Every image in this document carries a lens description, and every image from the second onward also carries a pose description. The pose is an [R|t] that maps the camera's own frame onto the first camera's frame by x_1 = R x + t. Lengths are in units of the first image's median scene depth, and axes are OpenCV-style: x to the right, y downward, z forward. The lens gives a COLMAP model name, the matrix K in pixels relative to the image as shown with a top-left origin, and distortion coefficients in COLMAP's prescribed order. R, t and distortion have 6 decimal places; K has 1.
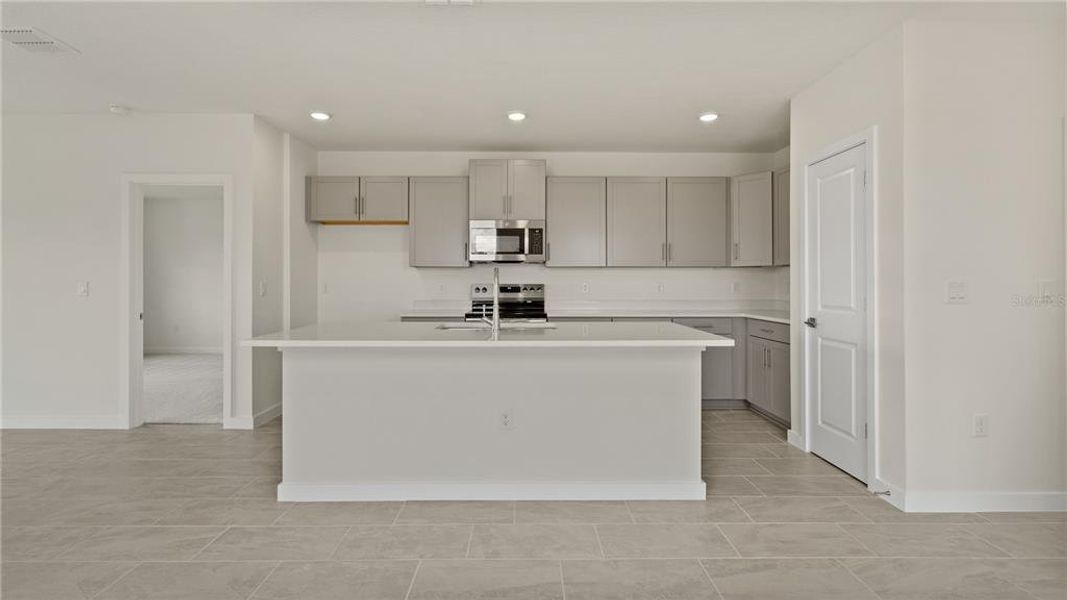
lens RADIAL K [[486.5, 0, 527.6], [0, 486.5, 284.5], [0, 0, 1]] dist [-0.001685, 0.000271]
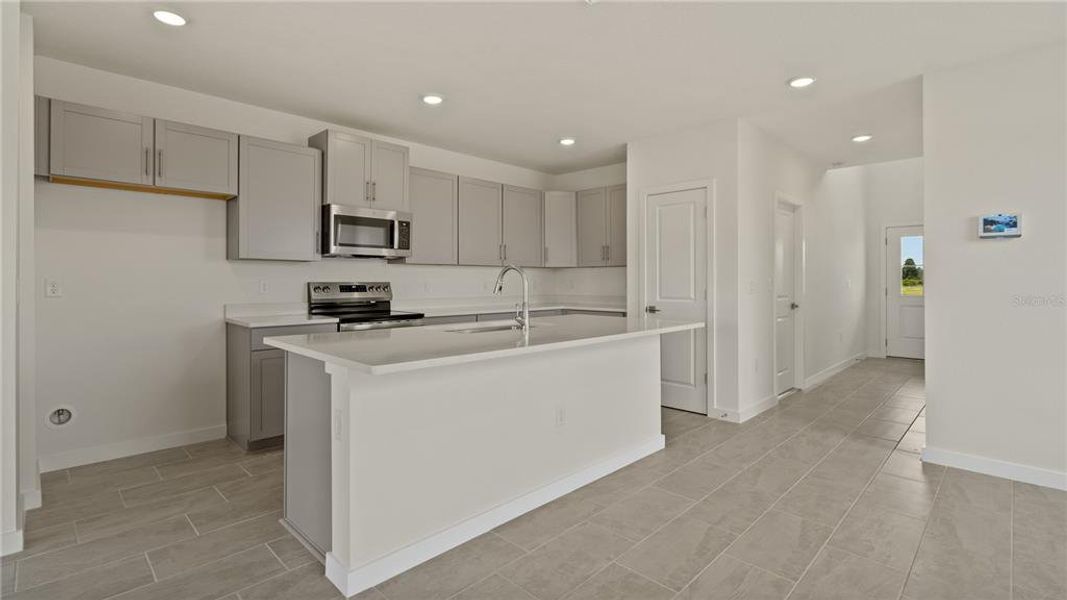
lens RADIAL K [[492.5, 0, 528.8], [0, 492.5, 274.0], [0, 0, 1]] dist [0.000060, 0.000452]
pose [[0.707648, 0.010241, 0.706491, -0.469620], [0.002180, 0.999859, -0.016678, 0.000037], [-0.706562, 0.013342, 0.707525, 0.181887]]
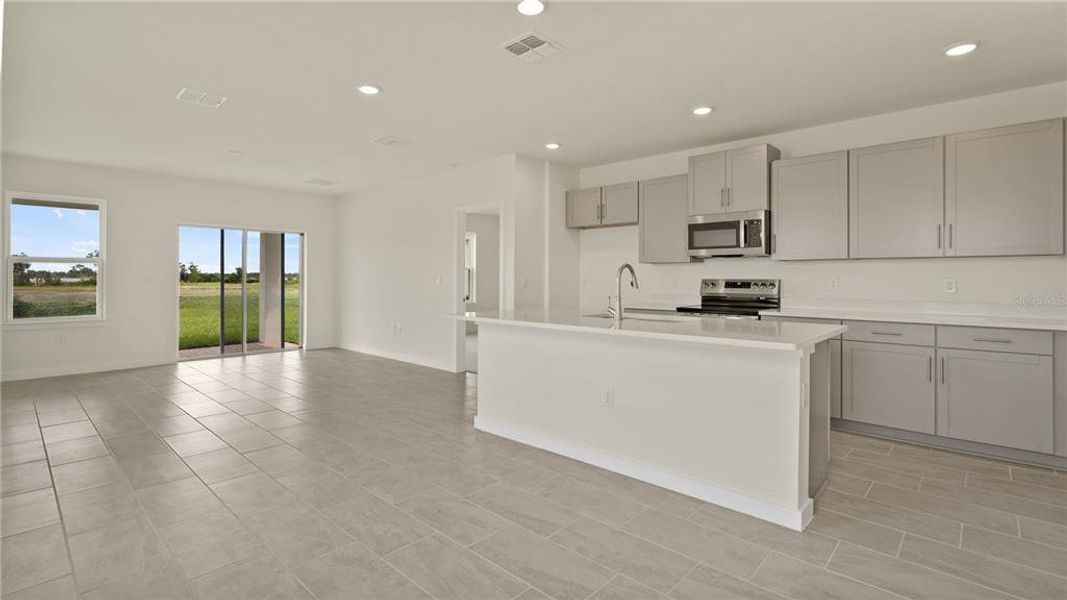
lens RADIAL K [[492.5, 0, 528.8], [0, 492.5, 274.0], [0, 0, 1]] dist [0.000060, 0.000452]
pose [[0.729728, -0.002627, -0.683733, 0.348016], [-0.004488, 0.999953, -0.008631, -0.000779], [0.683723, 0.009367, 0.729681, 0.018818]]
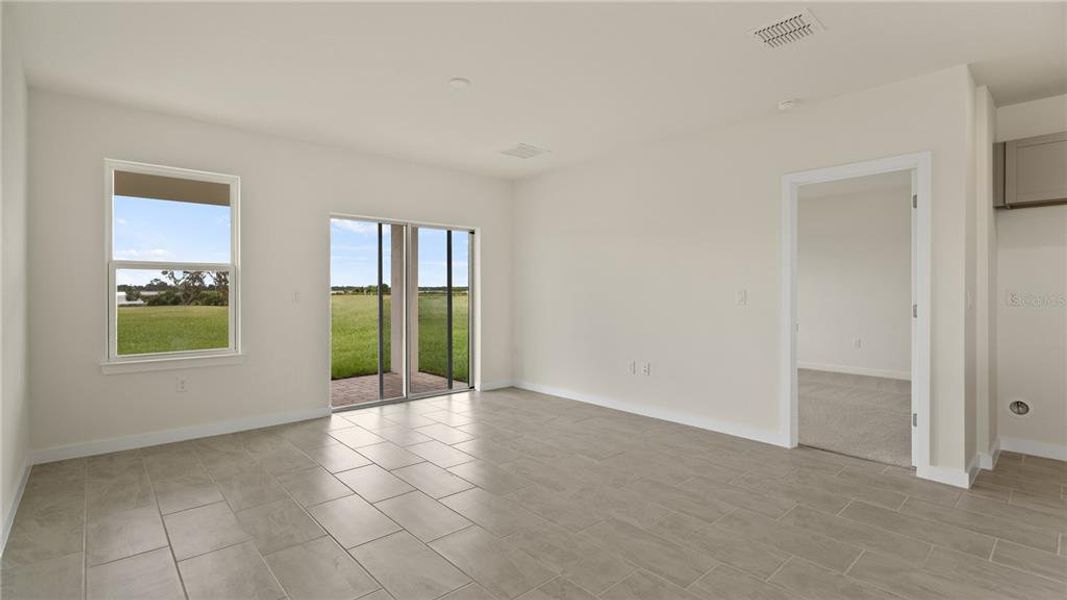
lens RADIAL K [[488.7, 0, 533.5], [0, 488.7, 300.0], [0, 0, 1]] dist [-0.062762, 0.028237]
pose [[0.670012, 0.016088, -0.742176, -0.401840], [-0.002180, 0.999803, 0.019705, -0.003579], [0.742347, -0.011585, 0.669916, 0.019054]]
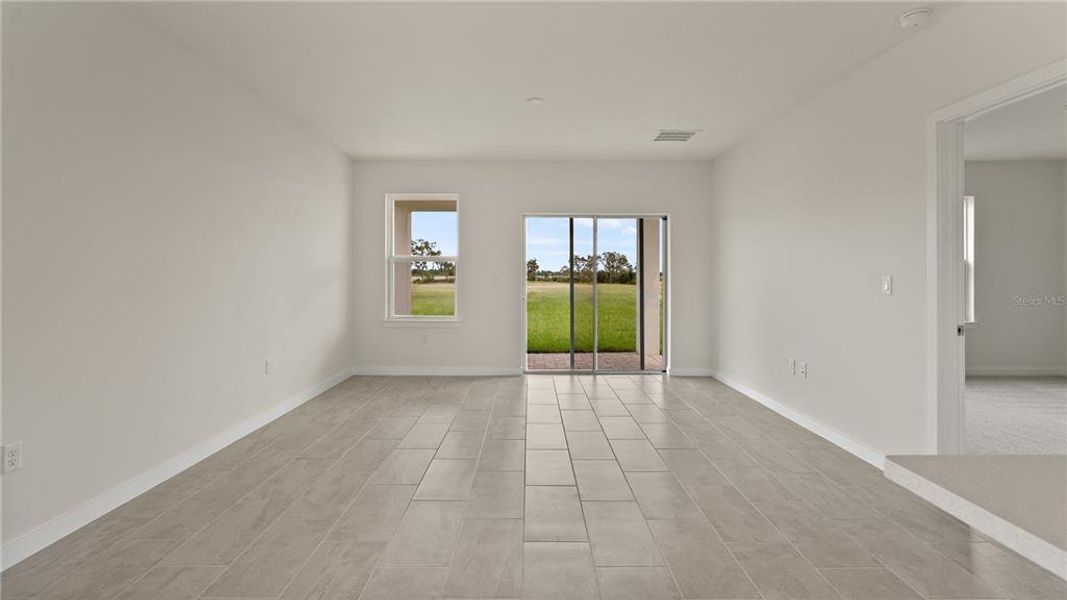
lens RADIAL K [[492.5, 0, 528.8], [0, 492.5, 274.0], [0, 0, 1]] dist [0.000060, 0.000452]
pose [[0.002080, -0.001050, -0.999997, -0.147200], [-0.005007, 0.999987, -0.001060, -0.003409], [0.999985, 0.005009, 0.002075, 0.386336]]
